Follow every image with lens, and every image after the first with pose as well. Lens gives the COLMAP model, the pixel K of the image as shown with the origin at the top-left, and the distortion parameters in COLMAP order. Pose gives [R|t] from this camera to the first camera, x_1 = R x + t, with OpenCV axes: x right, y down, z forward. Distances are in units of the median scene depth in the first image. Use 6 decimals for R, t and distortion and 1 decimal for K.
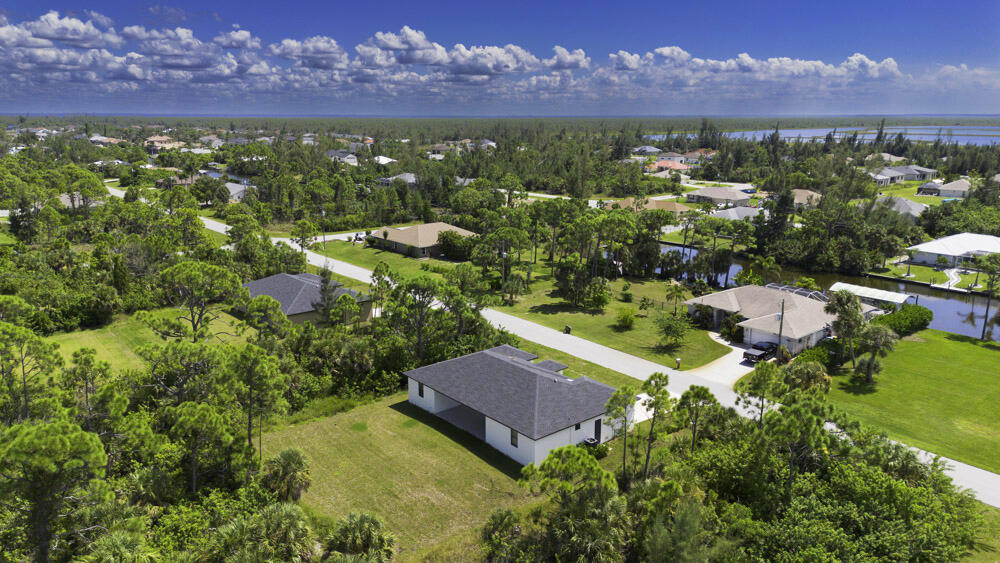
lens RADIAL K [[707.3, 0, 496.4], [0, 707.3, 277.3], [0, 0, 1]] dist [0.073811, -0.091566]
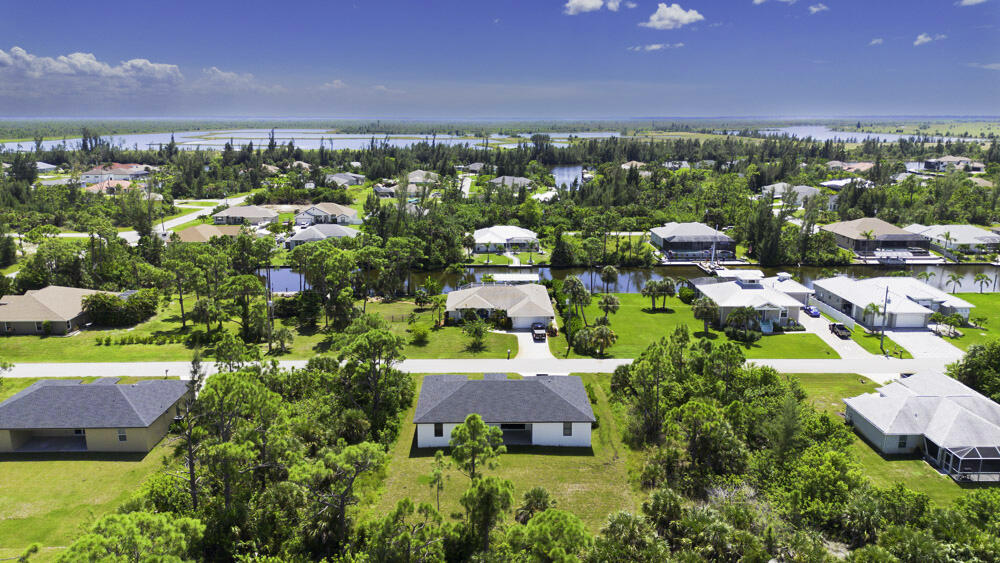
lens RADIAL K [[707.3, 0, 496.4], [0, 707.3, 277.3], [0, 0, 1]] dist [0.073811, -0.091566]
pose [[0.624968, -0.171657, 0.761544, -0.638392], [0.174868, 0.981518, 0.077734, -0.106273], [-0.760813, 0.084589, 0.643435, 0.164004]]
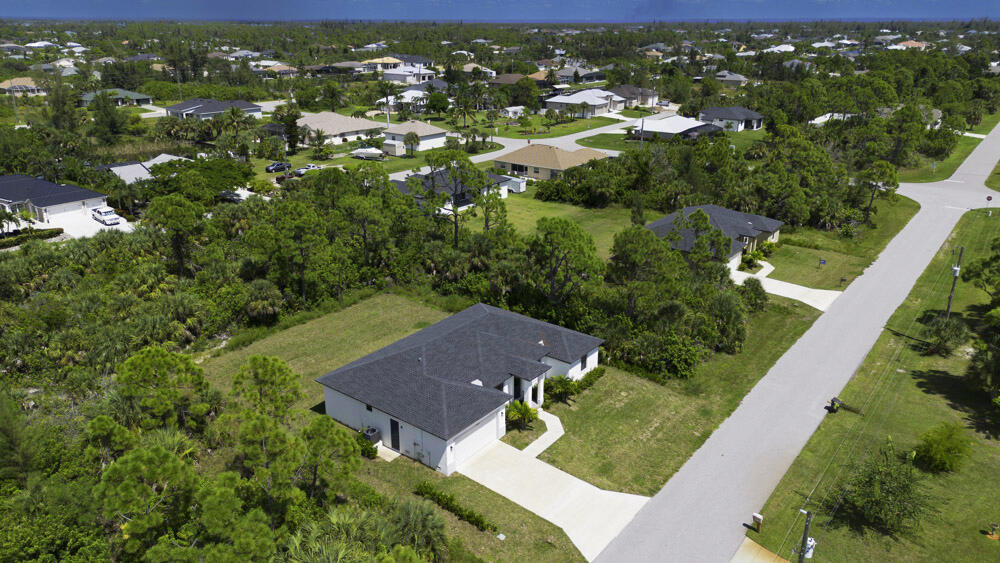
lens RADIAL K [[707.3, 0, 496.4], [0, 707.3, 277.3], [0, 0, 1]] dist [0.073811, -0.091566]
pose [[0.219825, 0.337623, -0.915253, 0.564156], [-0.222509, 0.930824, 0.289925, -0.138254], [0.949825, 0.139919, 0.279743, 0.575473]]
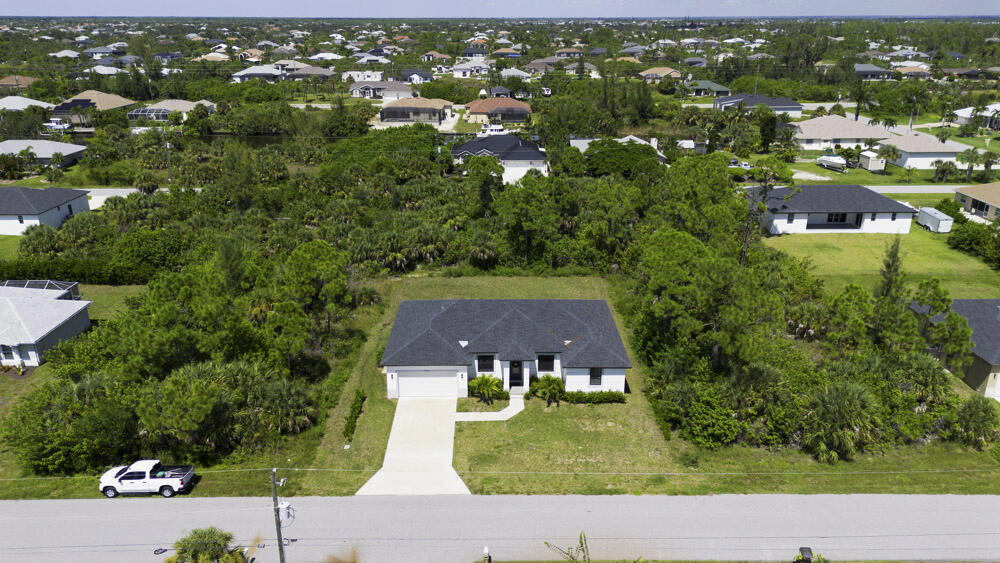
lens RADIAL K [[707.3, 0, 496.4], [0, 707.3, 277.3], [0, 0, 1]] dist [0.073811, -0.091566]
pose [[-0.629337, 0.271510, -0.728160, 0.487170], [-0.171850, 0.865165, 0.471123, -0.245357], [0.757893, 0.421629, -0.497822, 1.059745]]
